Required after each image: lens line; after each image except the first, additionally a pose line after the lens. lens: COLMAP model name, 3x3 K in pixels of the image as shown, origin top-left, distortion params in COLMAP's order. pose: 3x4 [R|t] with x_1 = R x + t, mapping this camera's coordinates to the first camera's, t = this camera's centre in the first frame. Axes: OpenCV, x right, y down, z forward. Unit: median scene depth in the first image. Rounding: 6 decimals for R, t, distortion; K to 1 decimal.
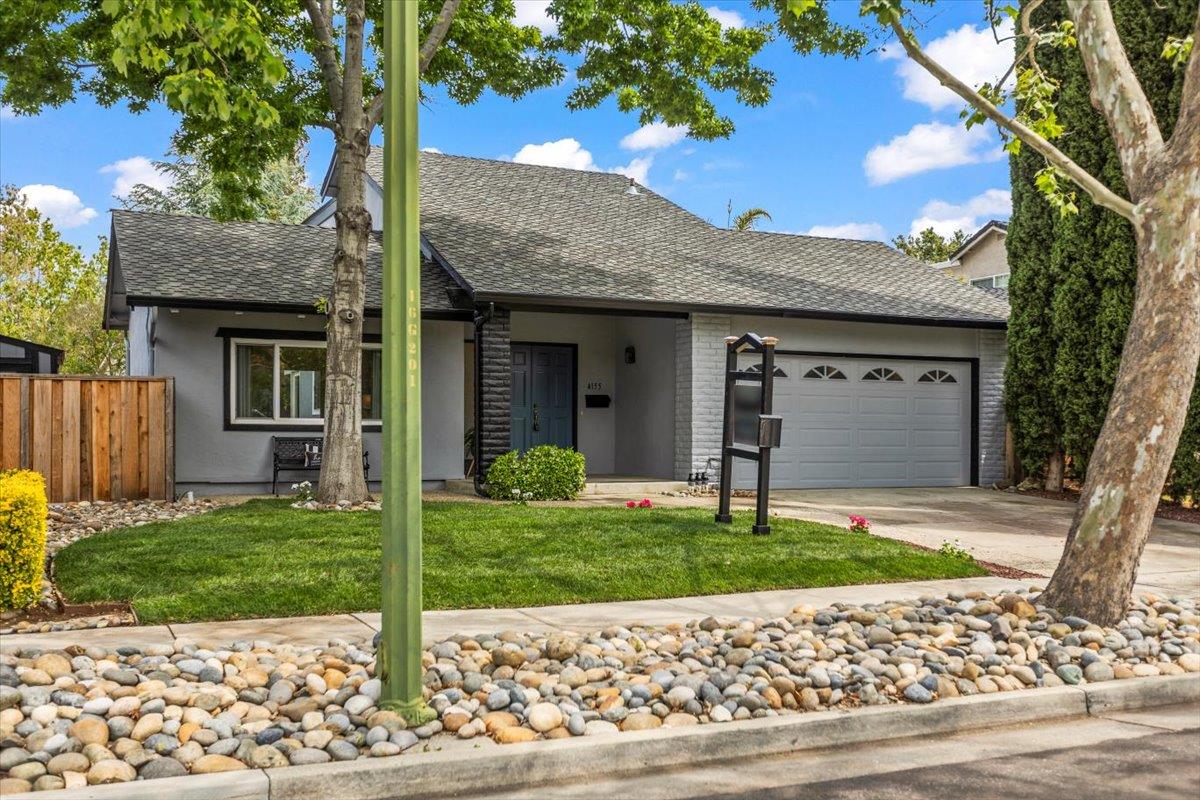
lens RADIAL K [[893.2, 0, 600.0], [0, 893.2, 400.0], [0, 0, 1]] dist [-0.002026, -0.000411]
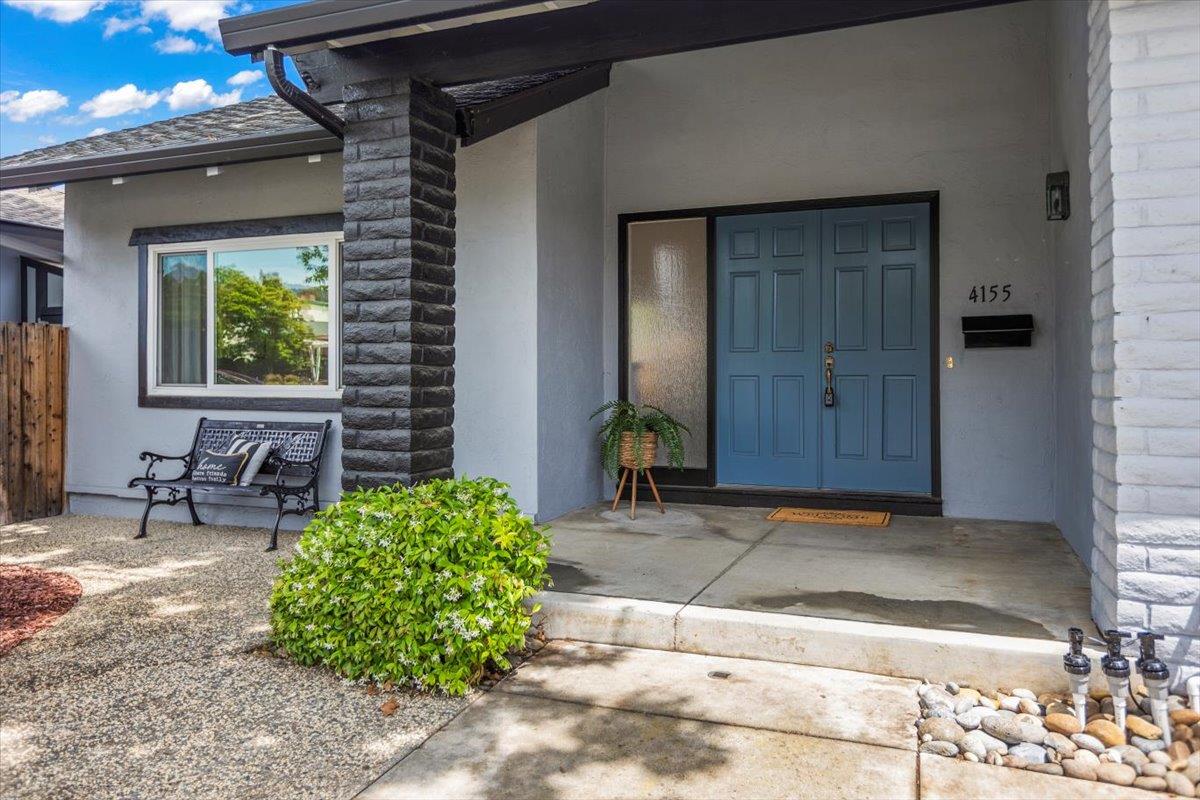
lens RADIAL K [[893.2, 0, 600.0], [0, 893.2, 400.0], [0, 0, 1]] dist [-0.002026, -0.000411]
pose [[0.728282, 0.014231, -0.685130, 0.182513], [0.028632, 0.998279, 0.051172, 0.008525], [0.684679, -0.056884, 0.726621, 0.767909]]
